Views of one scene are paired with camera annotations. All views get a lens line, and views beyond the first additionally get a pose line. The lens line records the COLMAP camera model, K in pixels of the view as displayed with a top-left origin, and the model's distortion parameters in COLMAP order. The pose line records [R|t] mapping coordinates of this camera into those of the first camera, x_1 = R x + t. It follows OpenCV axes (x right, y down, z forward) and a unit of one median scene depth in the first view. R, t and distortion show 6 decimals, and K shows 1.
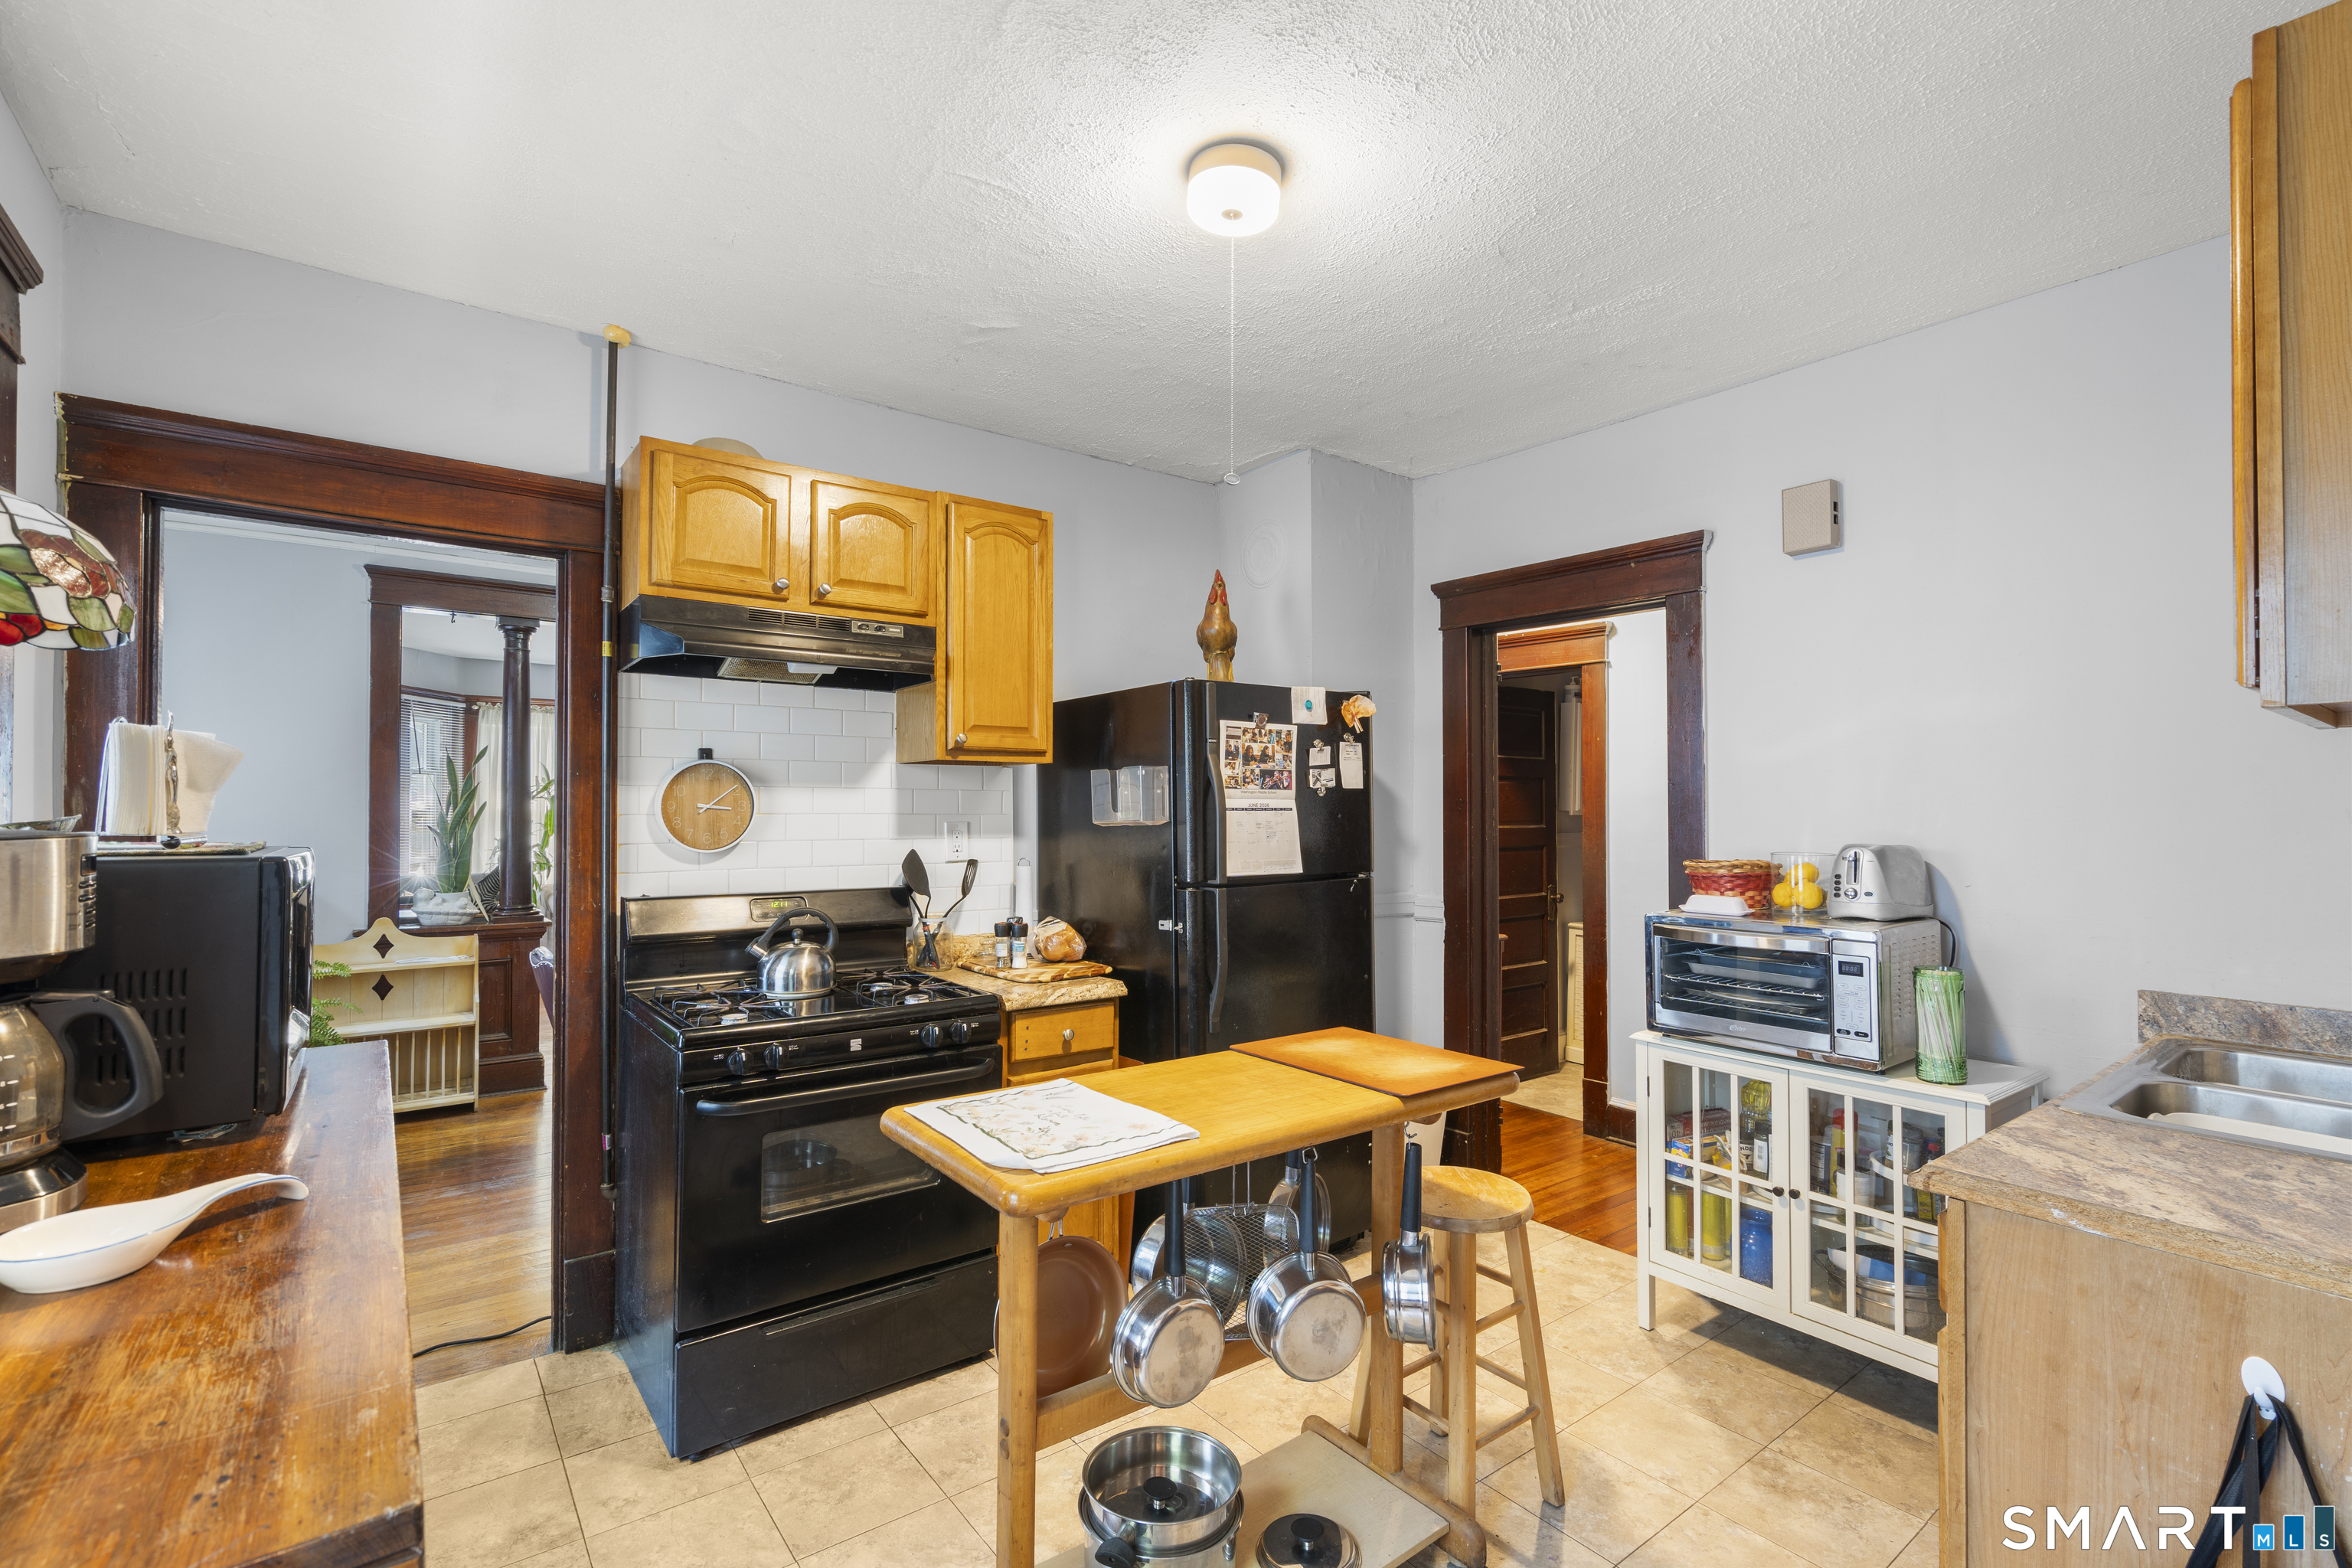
lens RADIAL K [[1073.5, 0, 1171.2], [0, 1073.5, 790.4], [0, 0, 1]] dist [-0.007414, 0.003646]
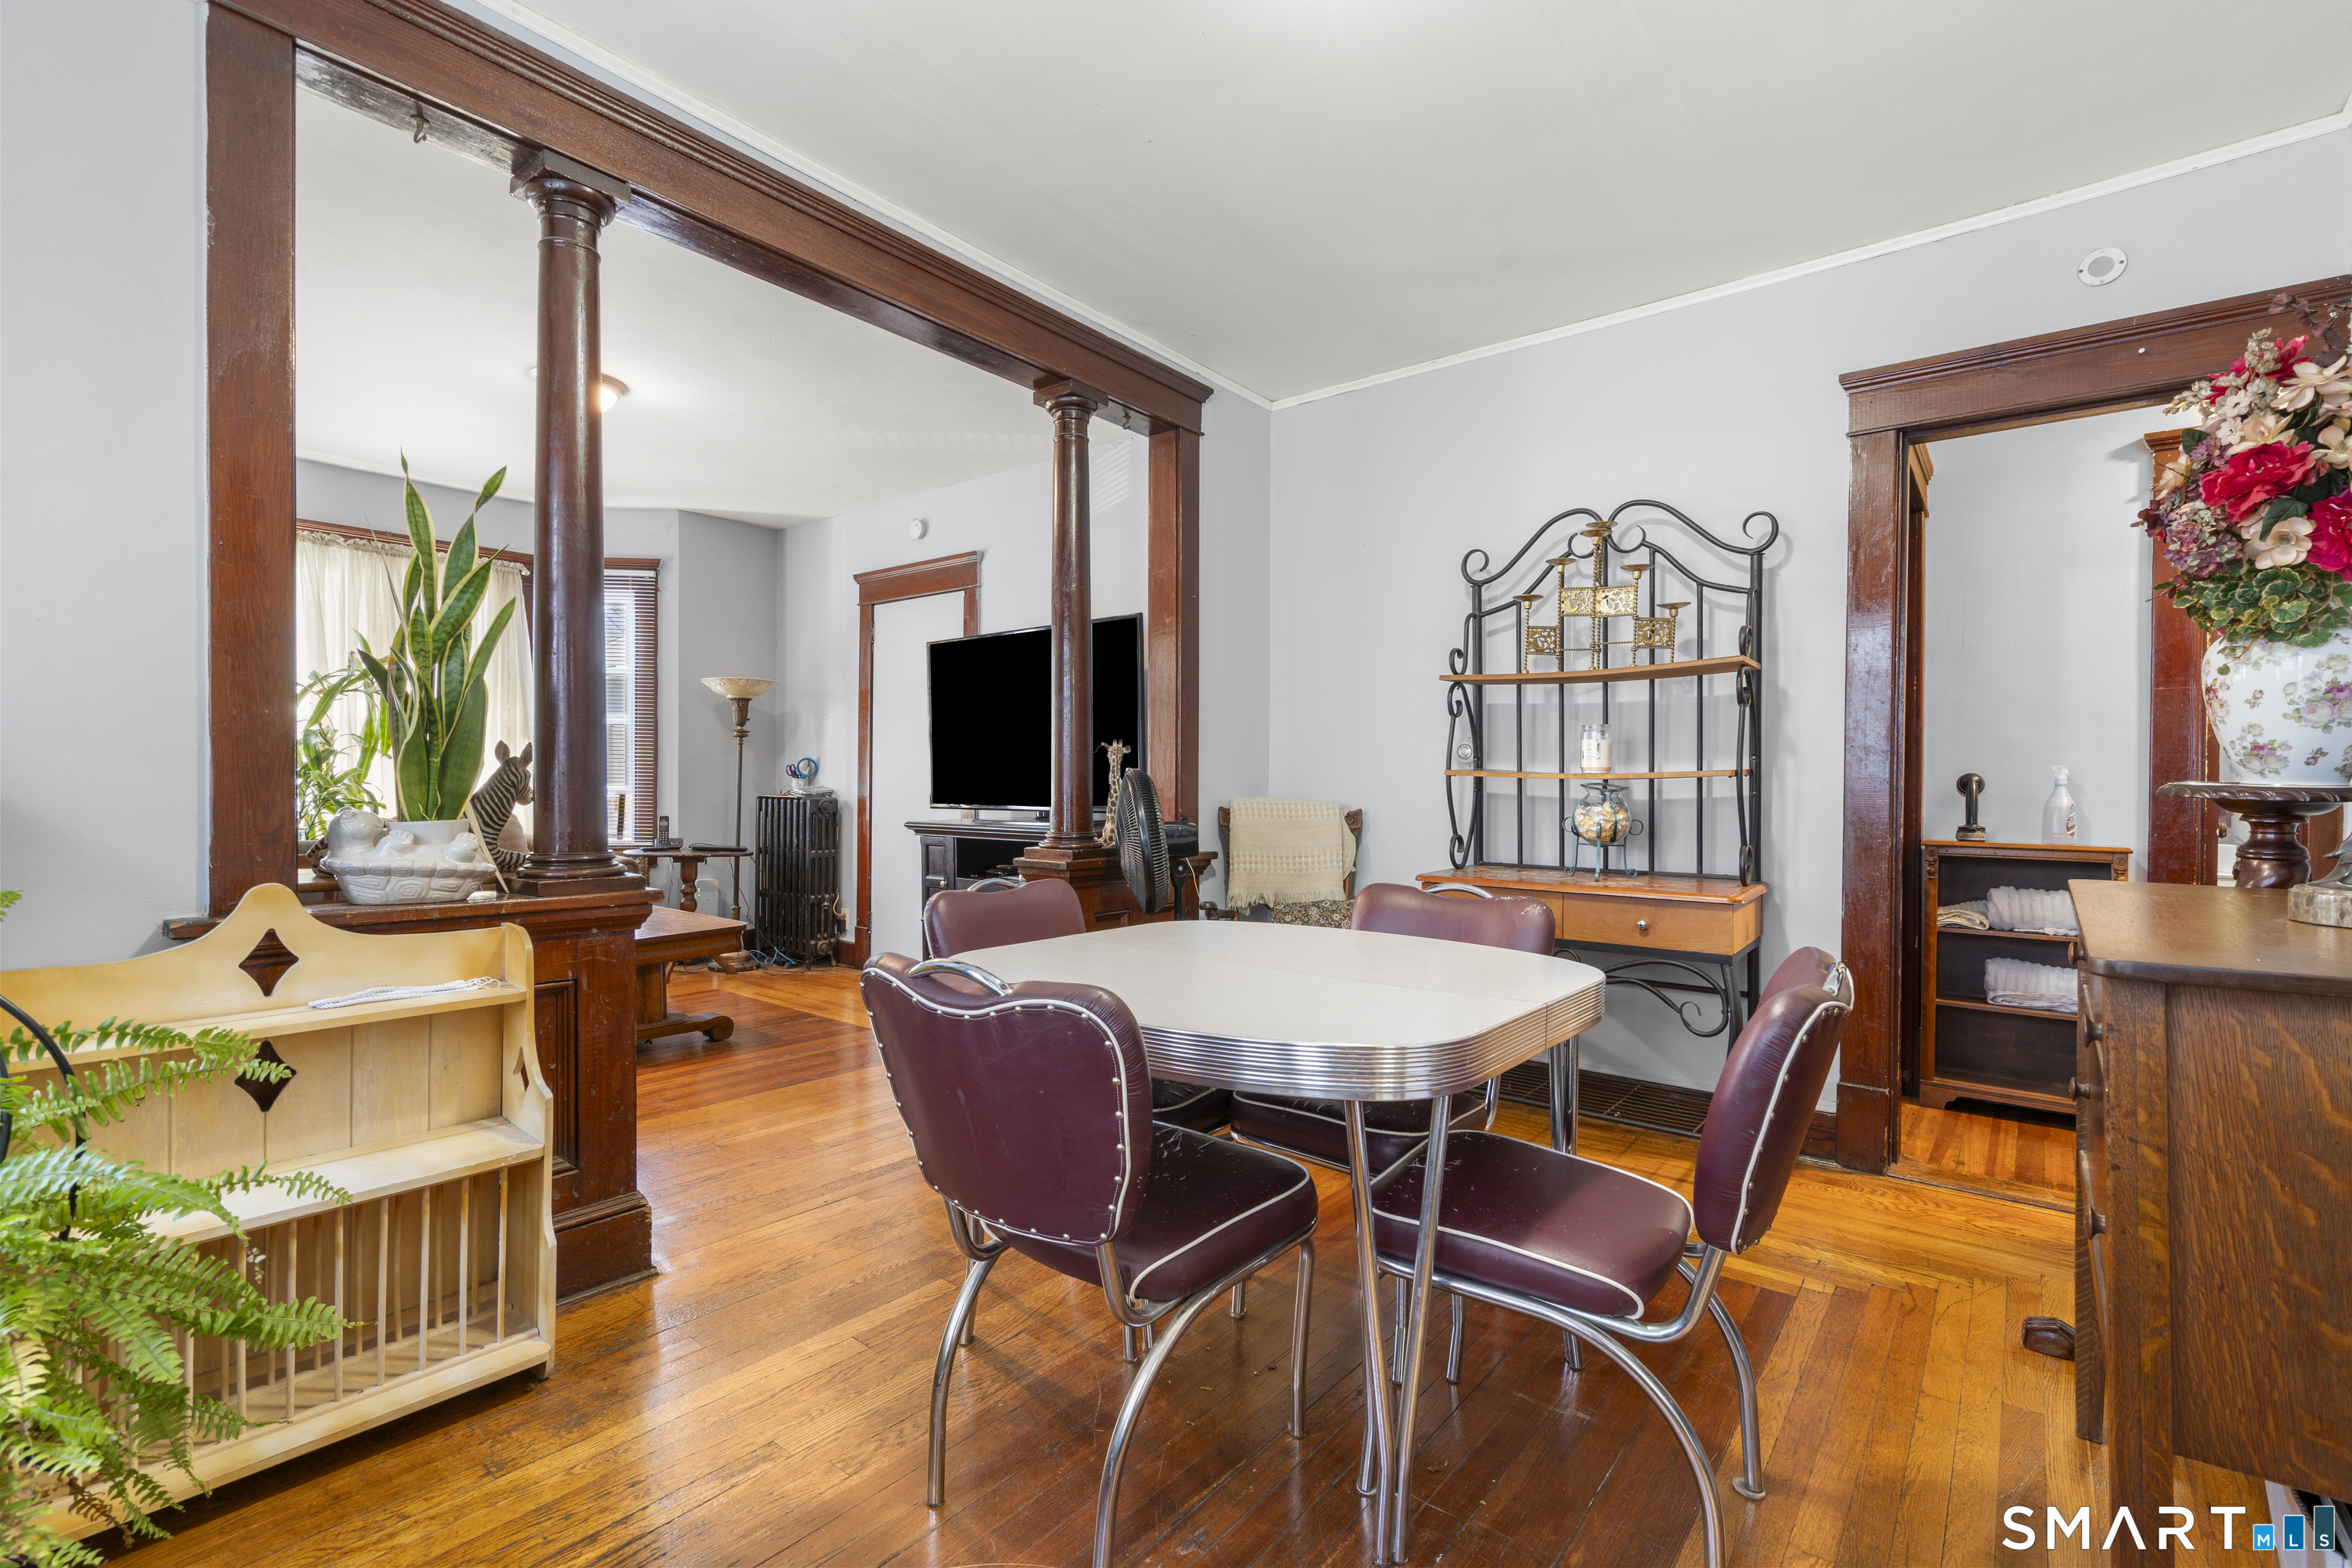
lens RADIAL K [[1073.5, 0, 1188.1], [0, 1073.5, 793.2], [0, 0, 1]] dist [-0.007414, 0.003646]
pose [[0.965518, 0.005033, 0.260289, -0.520366], [-0.012120, 0.999598, 0.025630, 0.073866], [-0.260055, -0.027901, 0.965191, 0.563522]]
